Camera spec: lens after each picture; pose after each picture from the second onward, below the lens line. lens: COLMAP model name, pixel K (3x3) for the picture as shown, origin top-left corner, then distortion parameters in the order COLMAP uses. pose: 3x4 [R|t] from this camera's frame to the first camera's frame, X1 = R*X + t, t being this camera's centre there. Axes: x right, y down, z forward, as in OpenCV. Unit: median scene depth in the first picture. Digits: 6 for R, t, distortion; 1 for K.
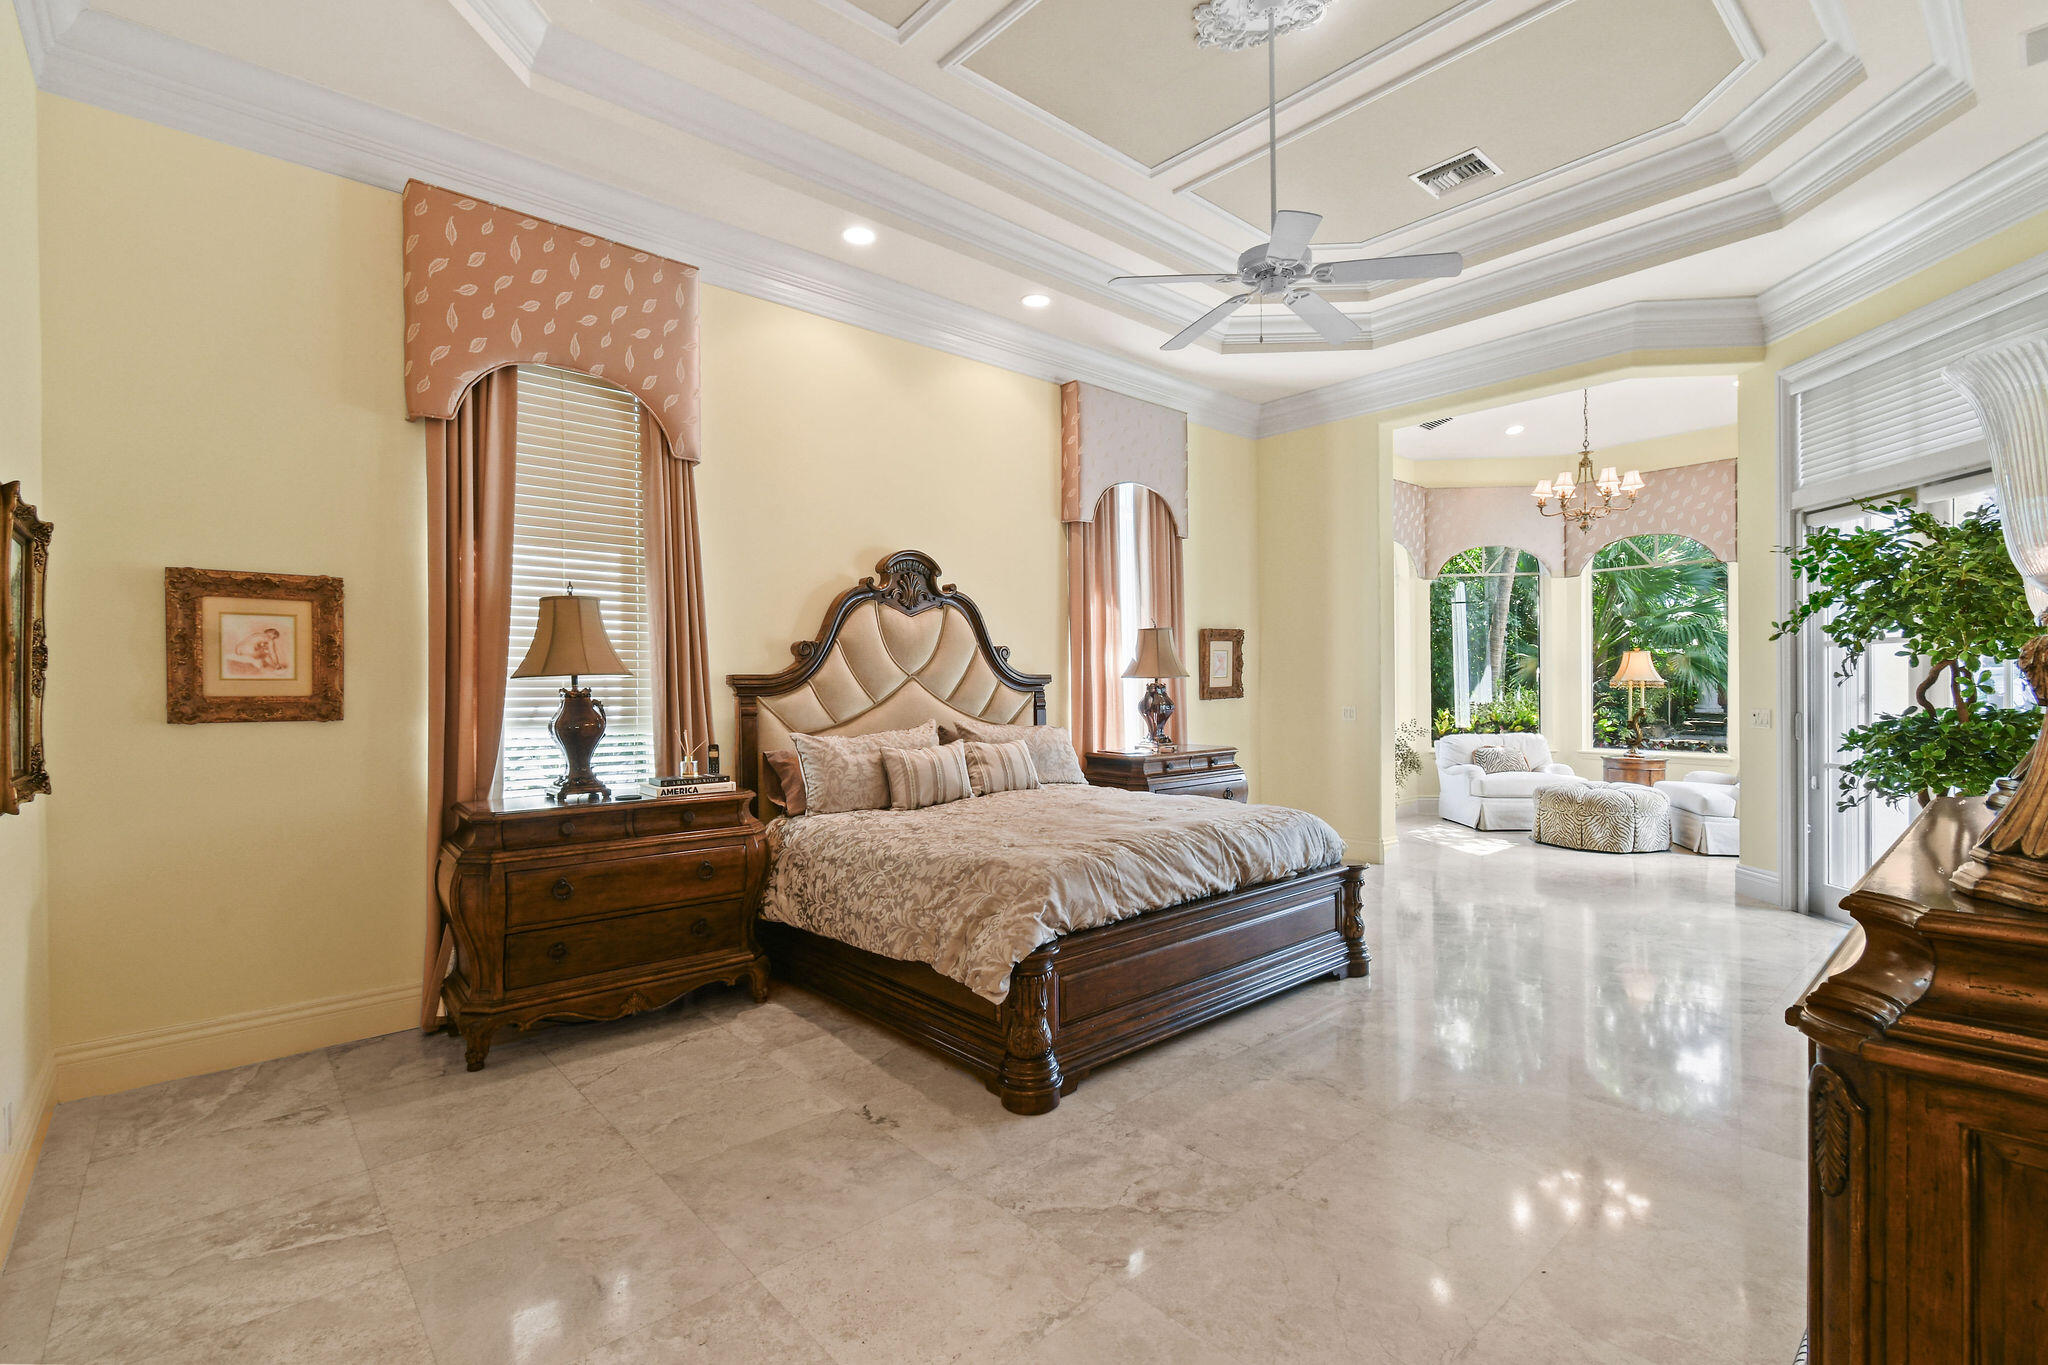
lens RADIAL K [[927.9, 0, 1032.8], [0, 927.9, 688.5], [0, 0, 1]] dist [0.003406, 0.000102]
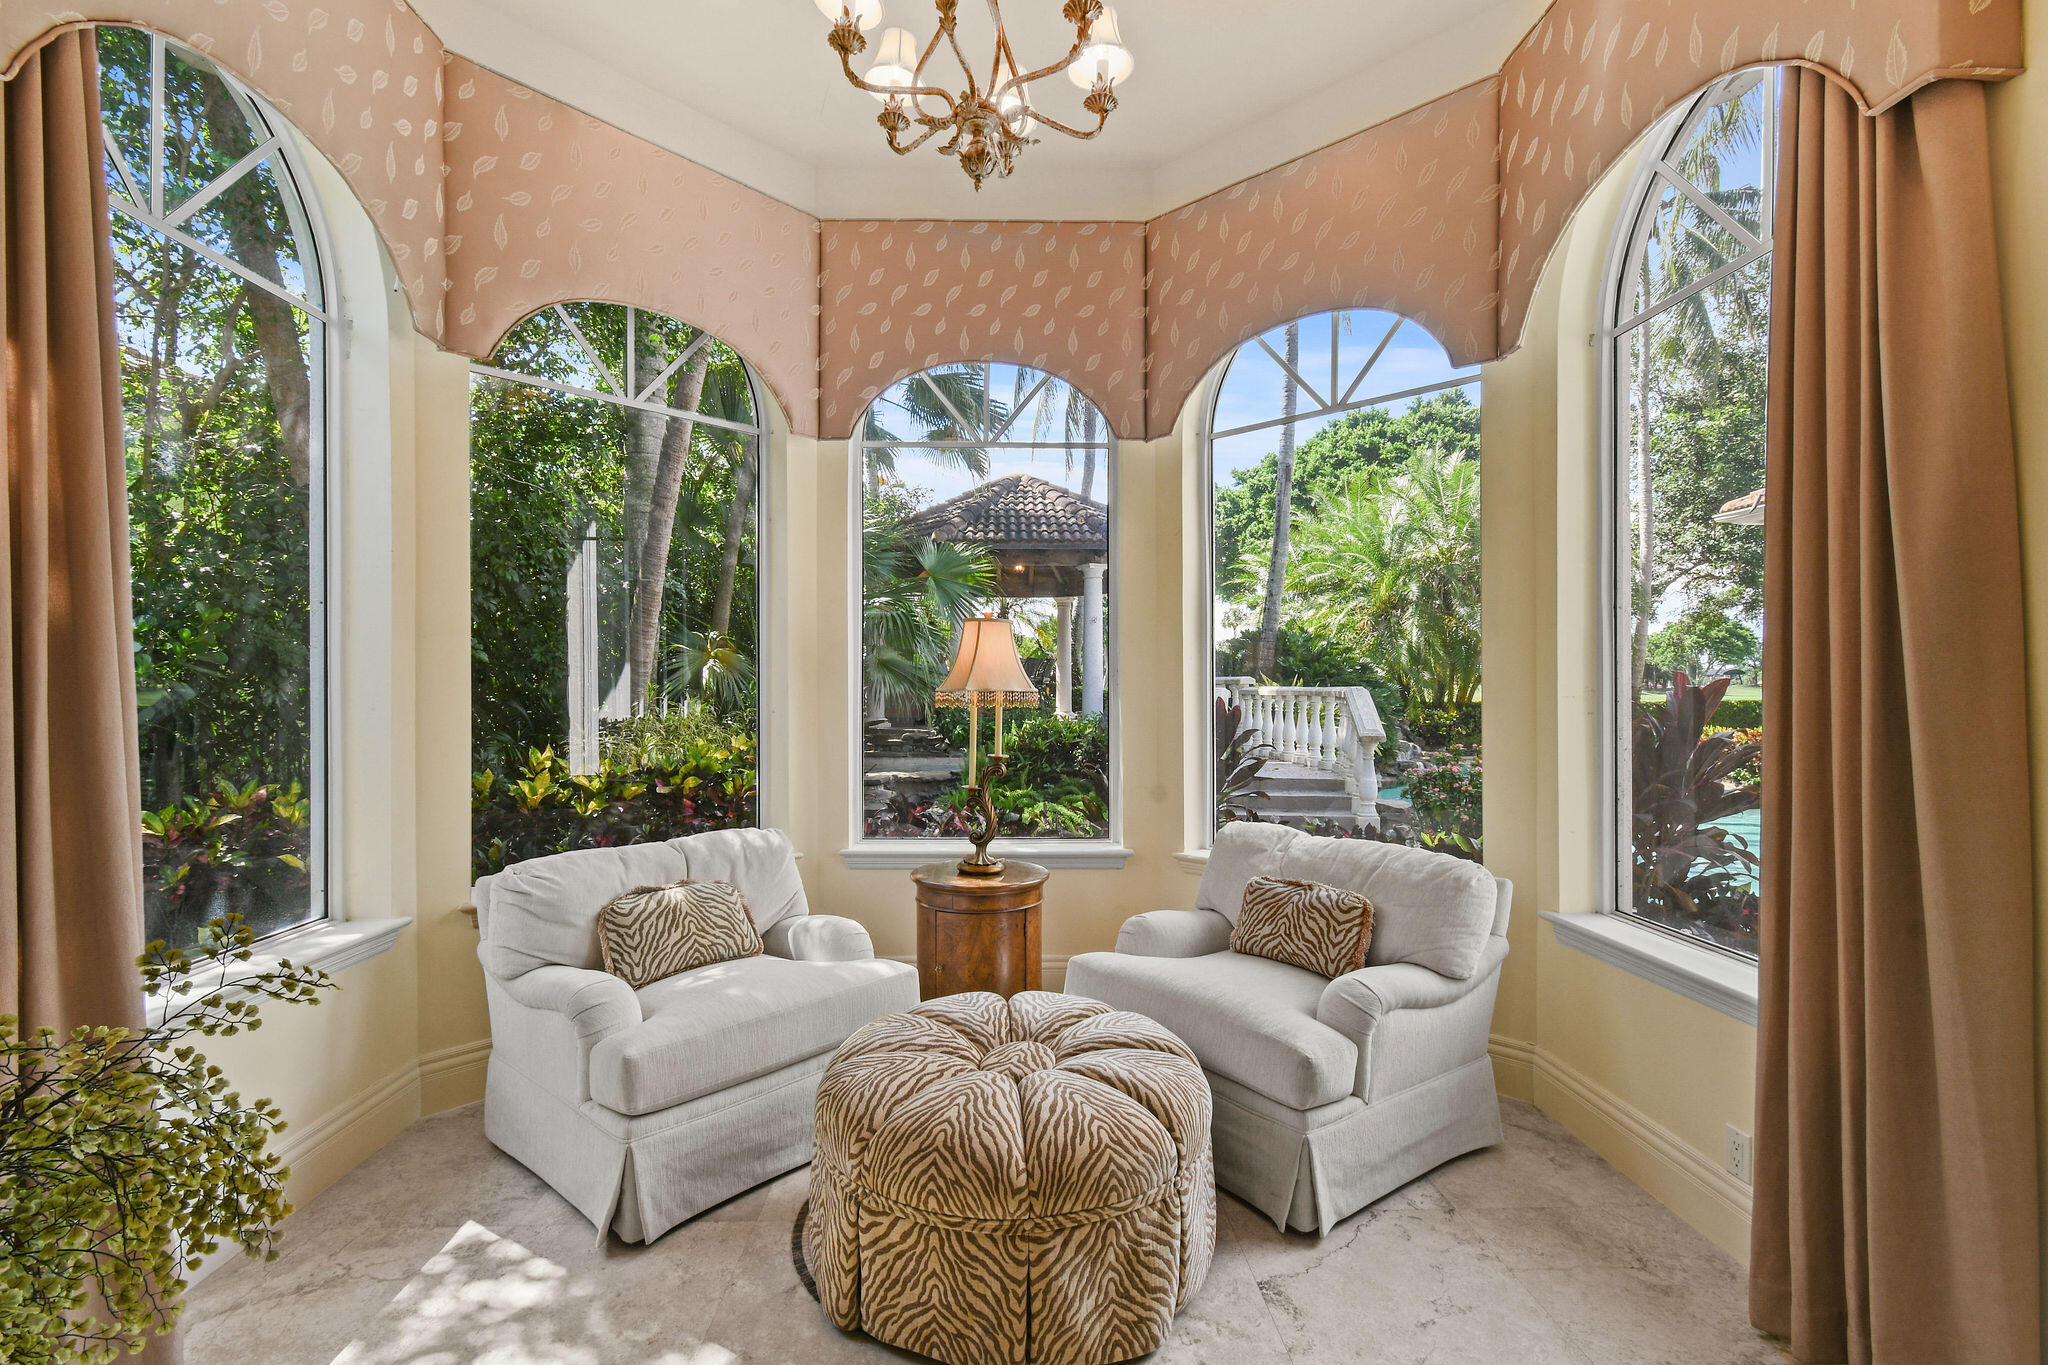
lens RADIAL K [[927.9, 0, 1018.3], [0, 927.9, 685.6], [0, 0, 1]] dist [0.003406, 0.000102]
pose [[0.652177, 0.009307, 0.758010, 0.334493], [-0.002033, 0.999943, -0.010528, -0.005241], [-0.758064, 0.005325, 0.652159, 0.700485]]
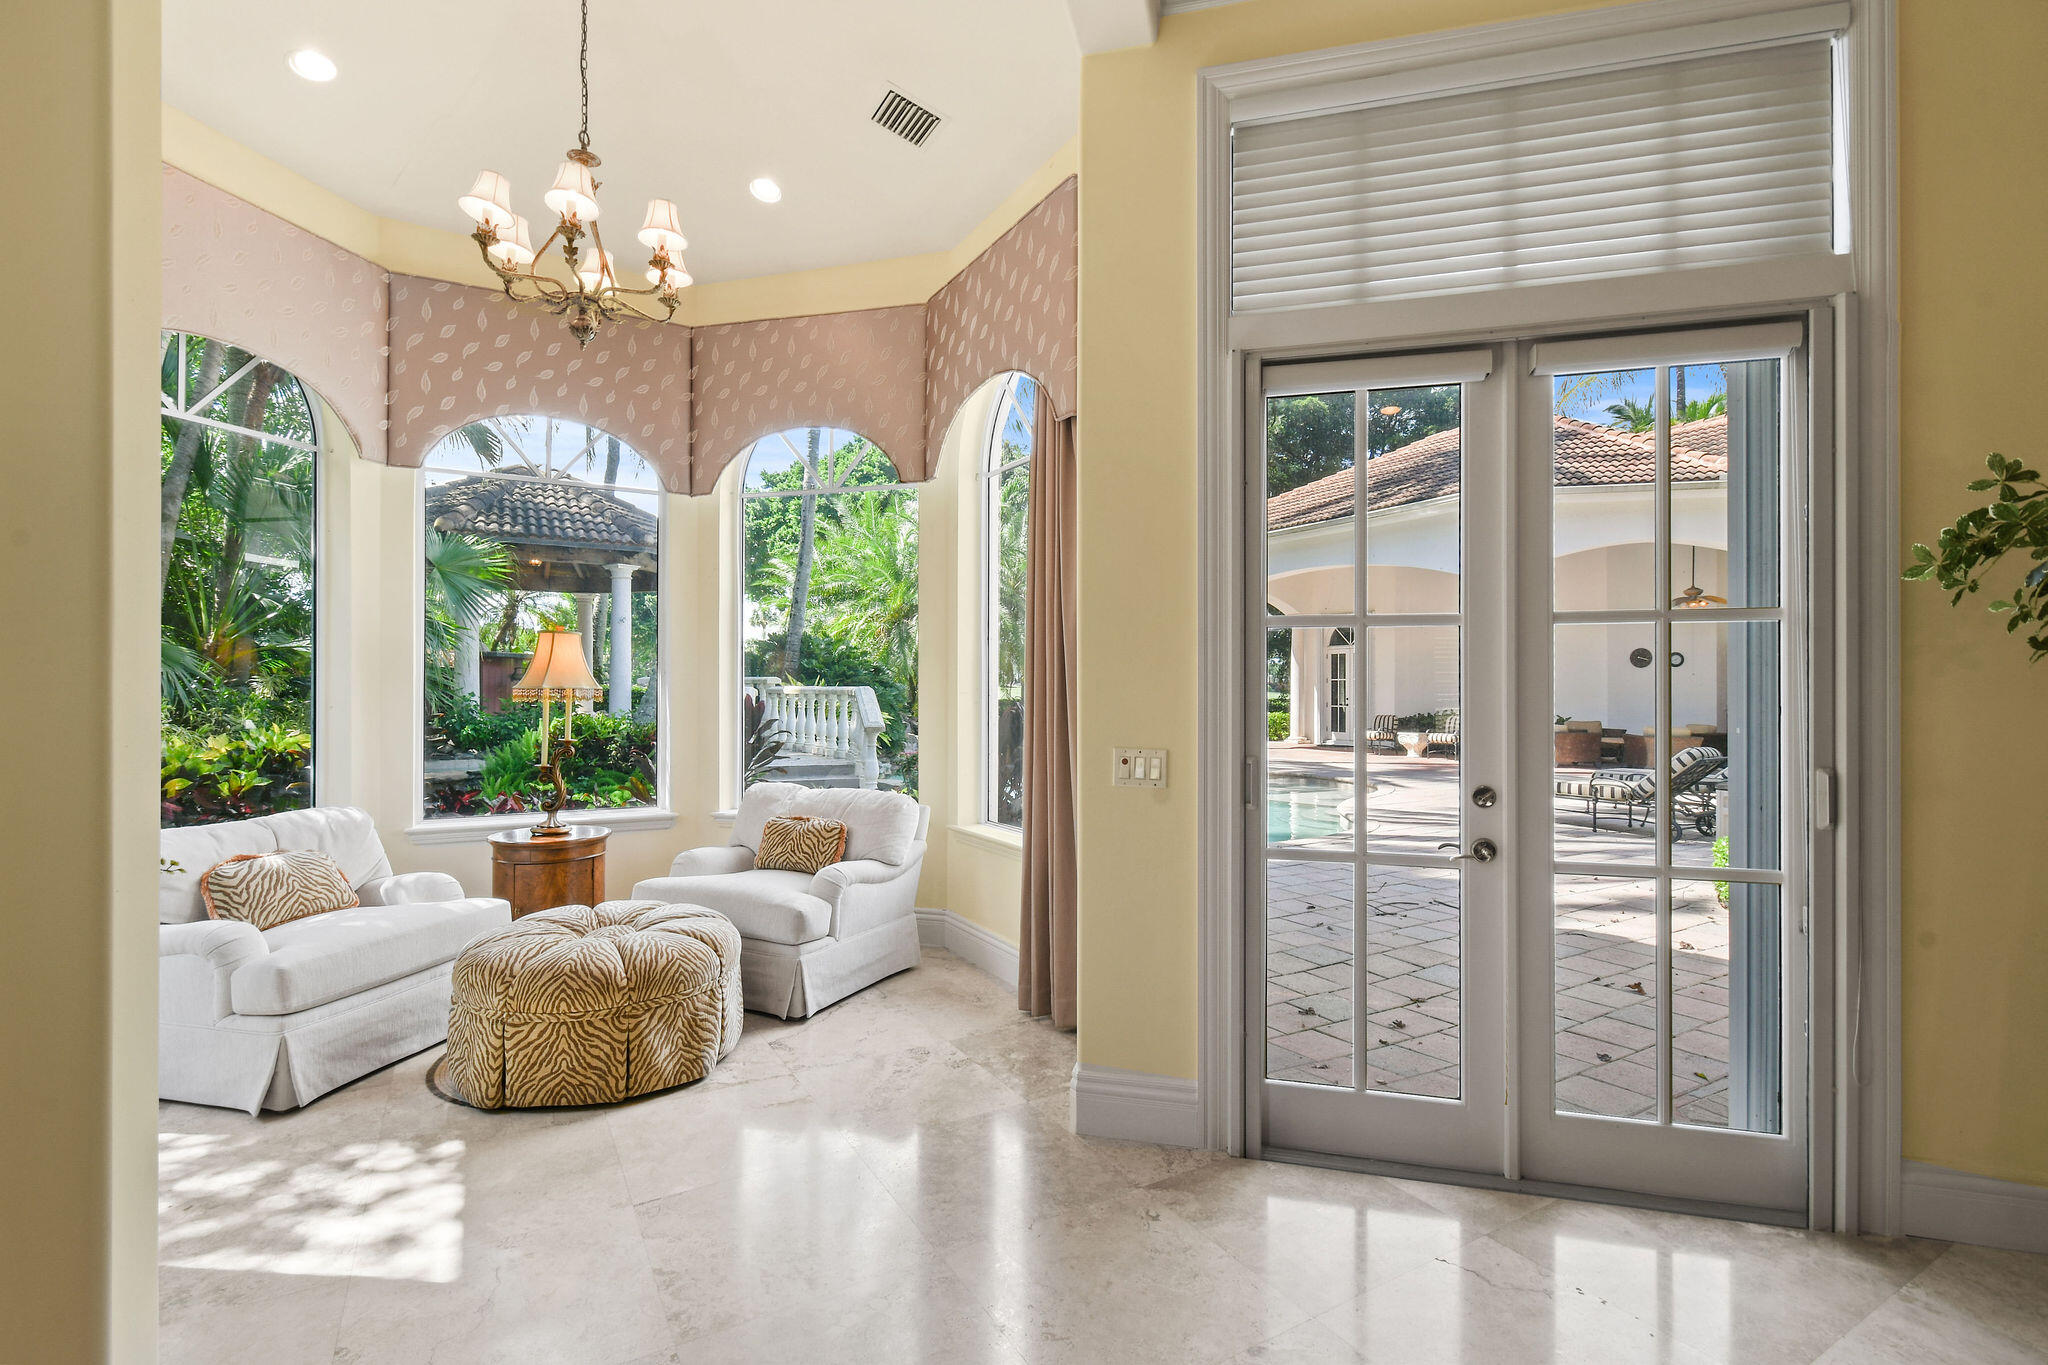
lens RADIAL K [[927.9, 0, 1021.3], [0, 927.9, 686.6], [0, 0, 1]] dist [0.003406, 0.000102]
pose [[0.209219, 0.010025, 0.977818, 0.188788], [-0.001951, 0.999950, -0.009835, -0.003666], [-0.977867, 0.000150, 0.209228, 0.620970]]
